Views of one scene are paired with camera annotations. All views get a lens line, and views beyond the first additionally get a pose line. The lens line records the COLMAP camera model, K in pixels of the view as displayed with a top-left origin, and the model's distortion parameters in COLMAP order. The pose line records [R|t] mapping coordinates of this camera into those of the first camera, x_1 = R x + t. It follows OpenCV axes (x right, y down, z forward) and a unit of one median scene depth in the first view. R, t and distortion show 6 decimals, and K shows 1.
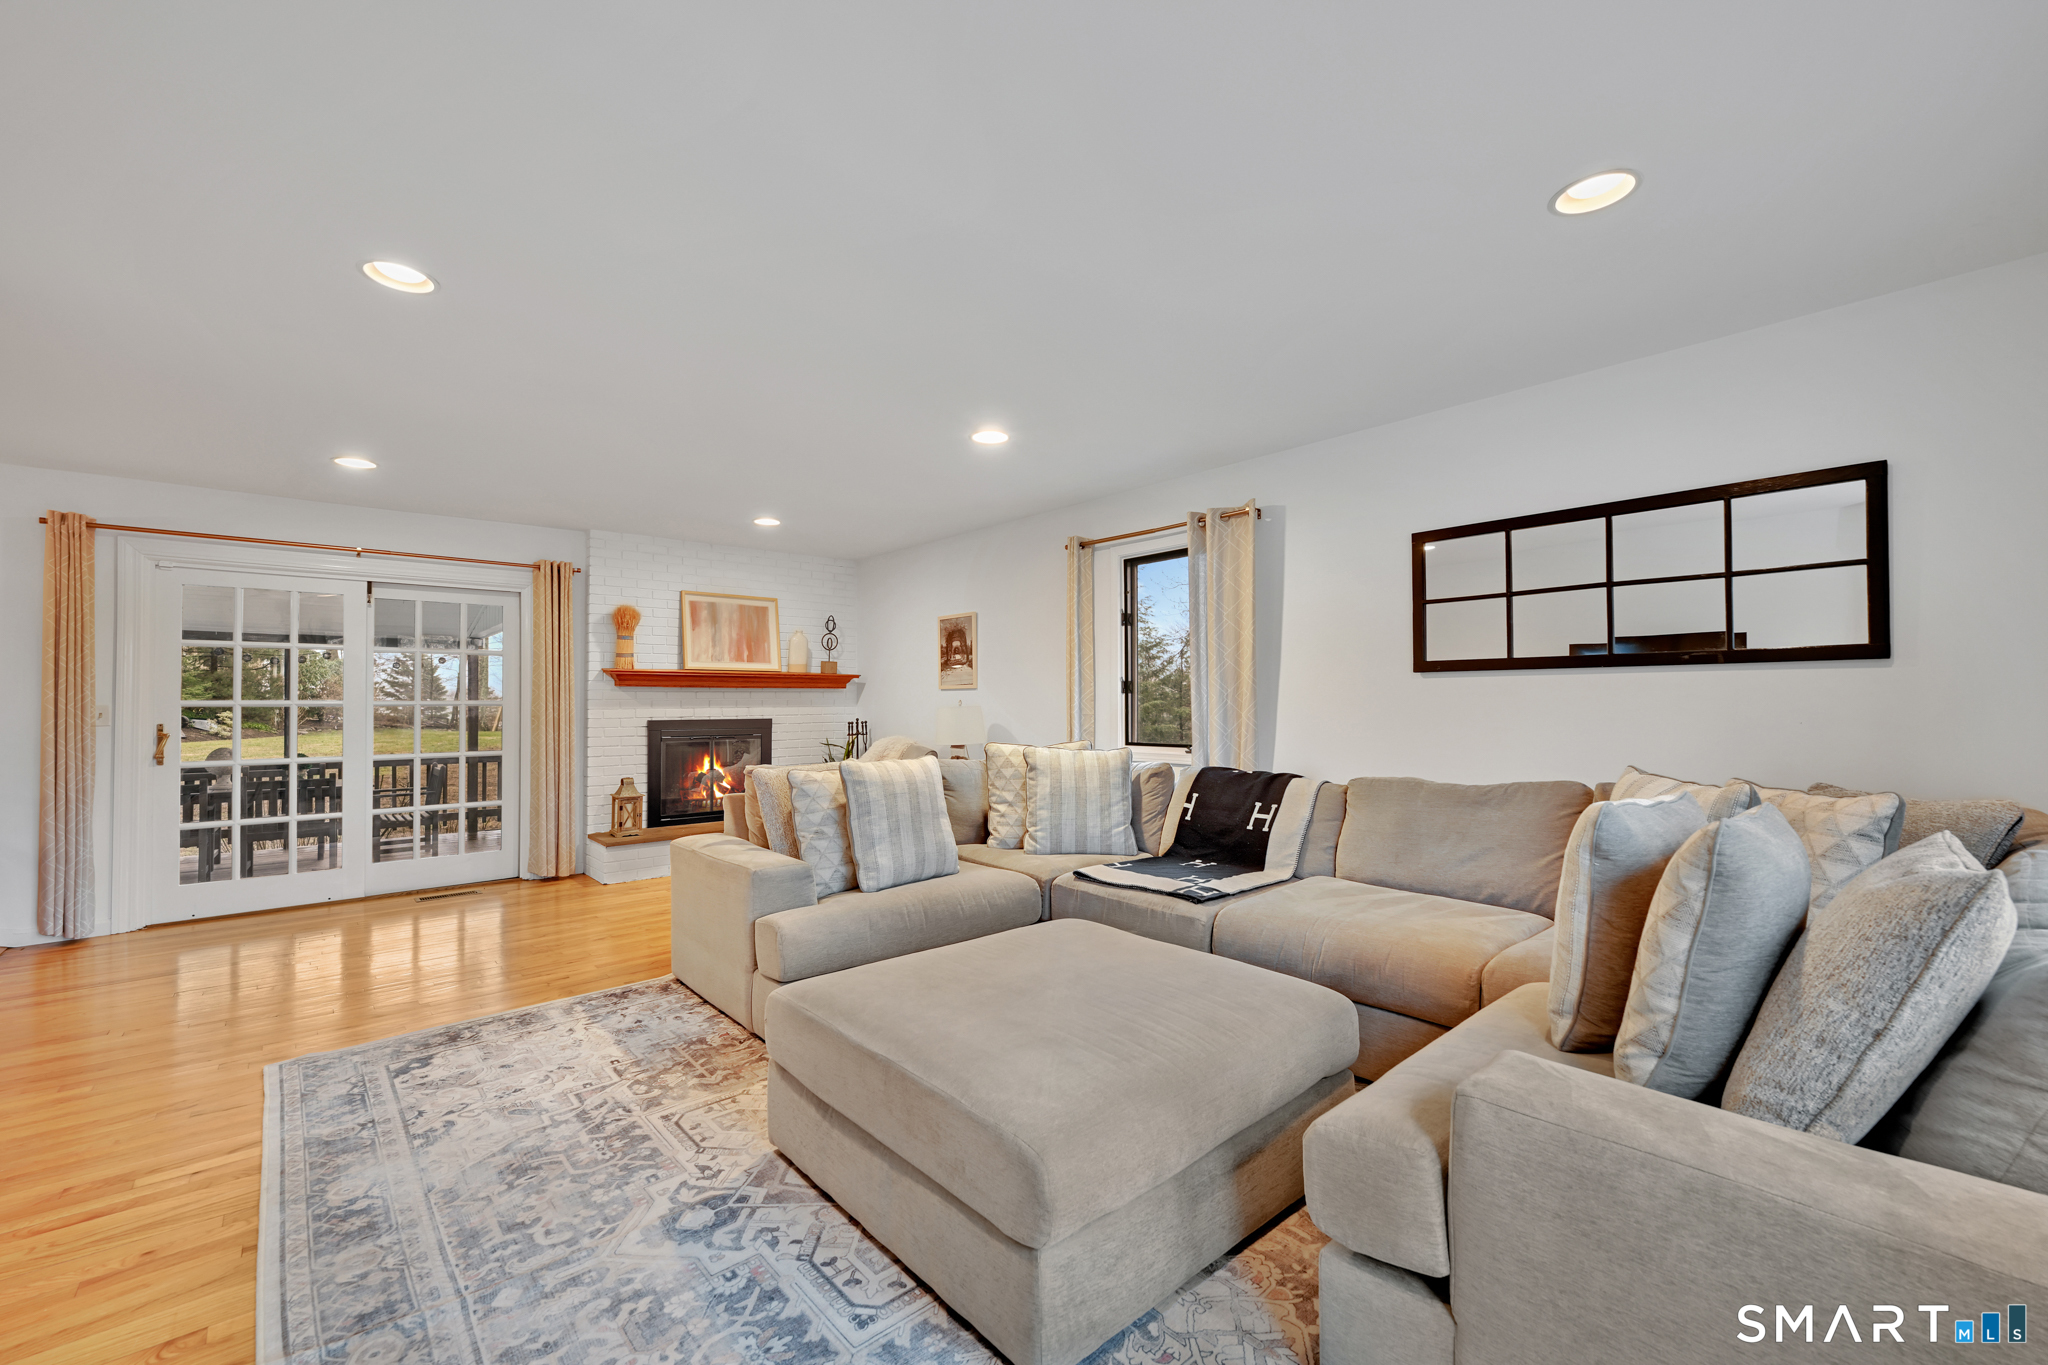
lens RADIAL K [[827.8, 0, 1031.2], [0, 827.8, 697.4], [0, 0, 1]] dist [-0.001675, 0.000700]
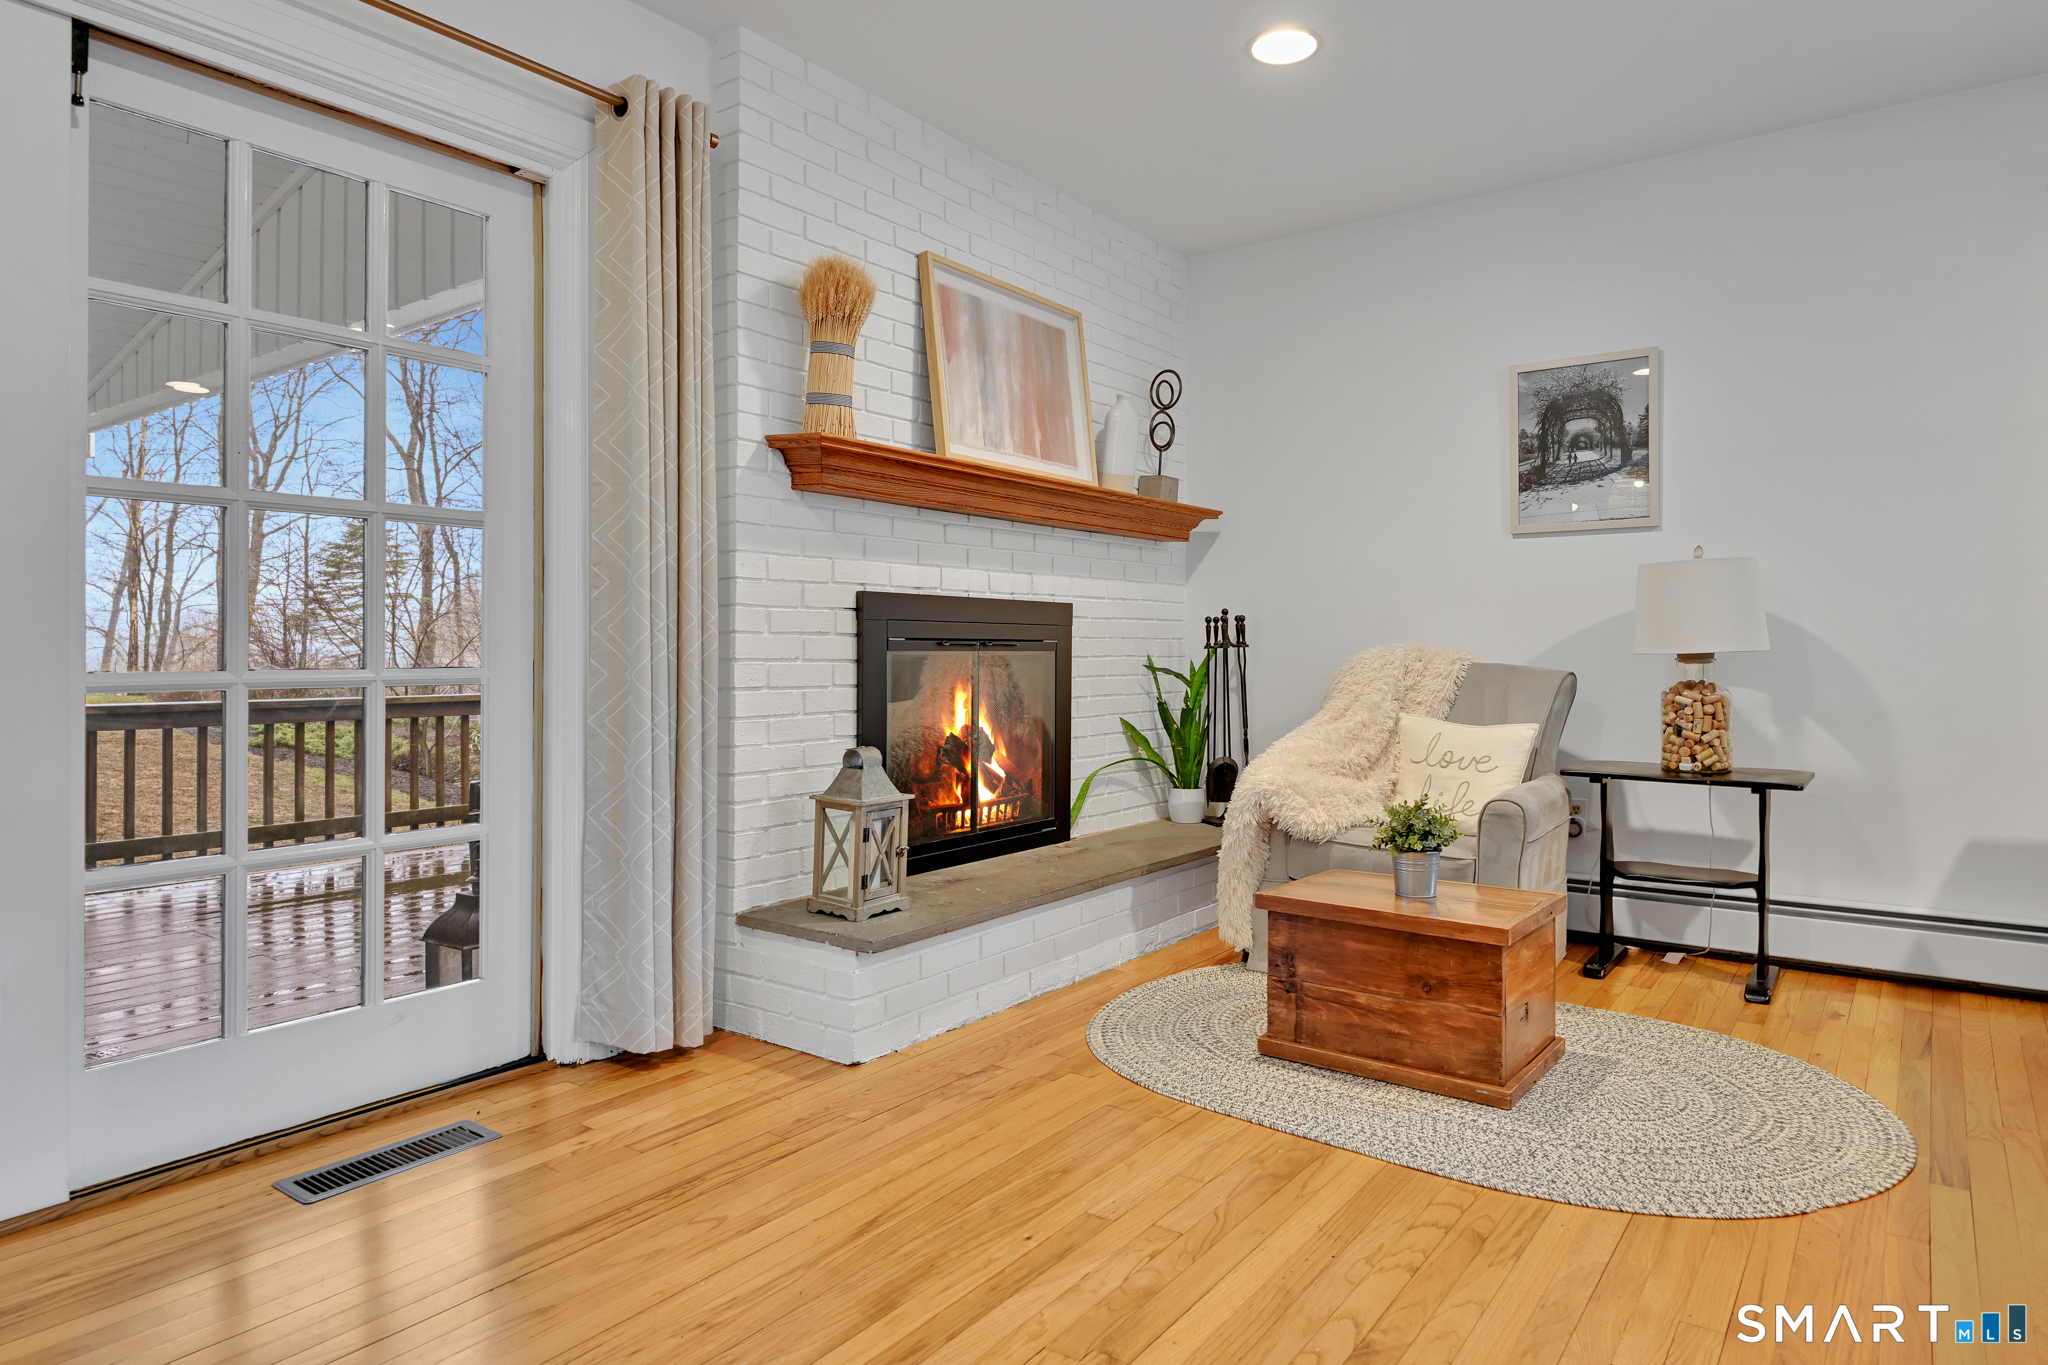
lens RADIAL K [[1210.0, 0, 1102.6], [0, 1210.0, 649.2], [0, 0, 1]] dist [-0.000855, 0.006045]
pose [[0.969476, 0.004205, 0.245149, -0.488245], [-0.005340, 0.999978, 0.003964, 0.050380], [-0.245126, -0.005152, 0.969477, 0.453911]]
